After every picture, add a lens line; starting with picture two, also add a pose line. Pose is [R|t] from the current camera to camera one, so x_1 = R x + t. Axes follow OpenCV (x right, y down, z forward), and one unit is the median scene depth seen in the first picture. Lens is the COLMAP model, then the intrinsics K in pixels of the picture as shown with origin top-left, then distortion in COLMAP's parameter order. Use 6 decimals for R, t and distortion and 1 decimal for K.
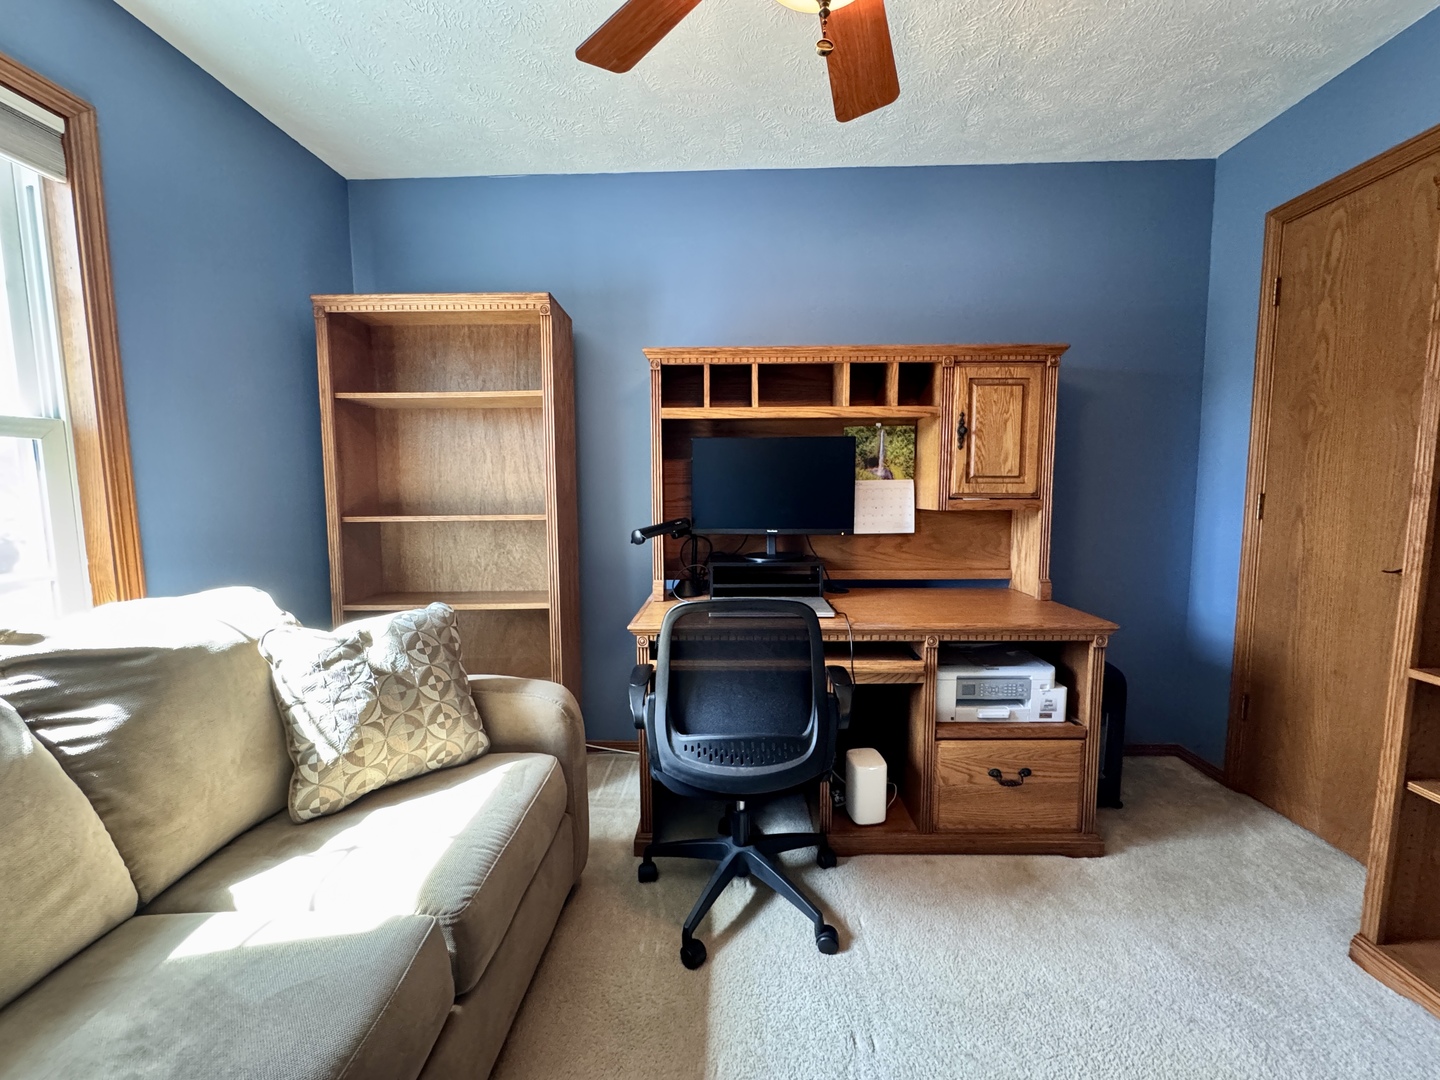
lens RADIAL K [[572.9, 0, 720.0], [0, 572.9, 540.0], [0, 0, 1]] dist [-0.001029, -0.002525]
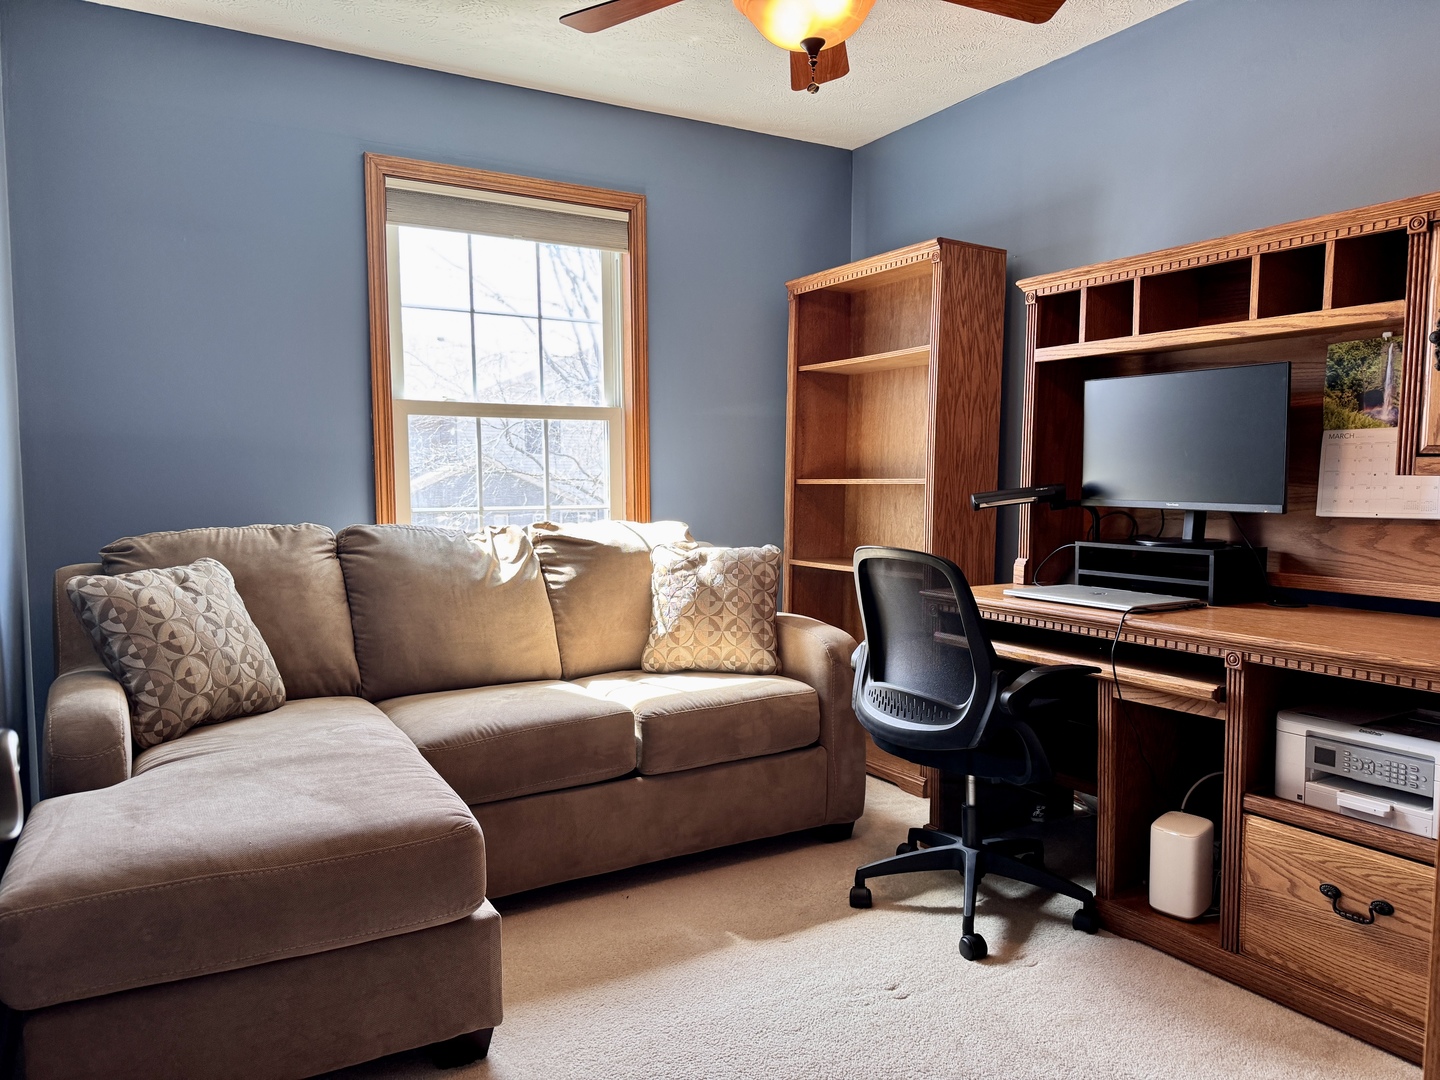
lens RADIAL K [[1009.1, 0, 720.0], [0, 1009.1, 540.0], [0, 0, 1]] dist [0.101262, -0.153232]
pose [[0.533758, 0.059490, -0.843542, 1.043586], [-0.080555, 0.996563, 0.019309, 0.058603], [0.841792, 0.057646, 0.536715, -0.177486]]
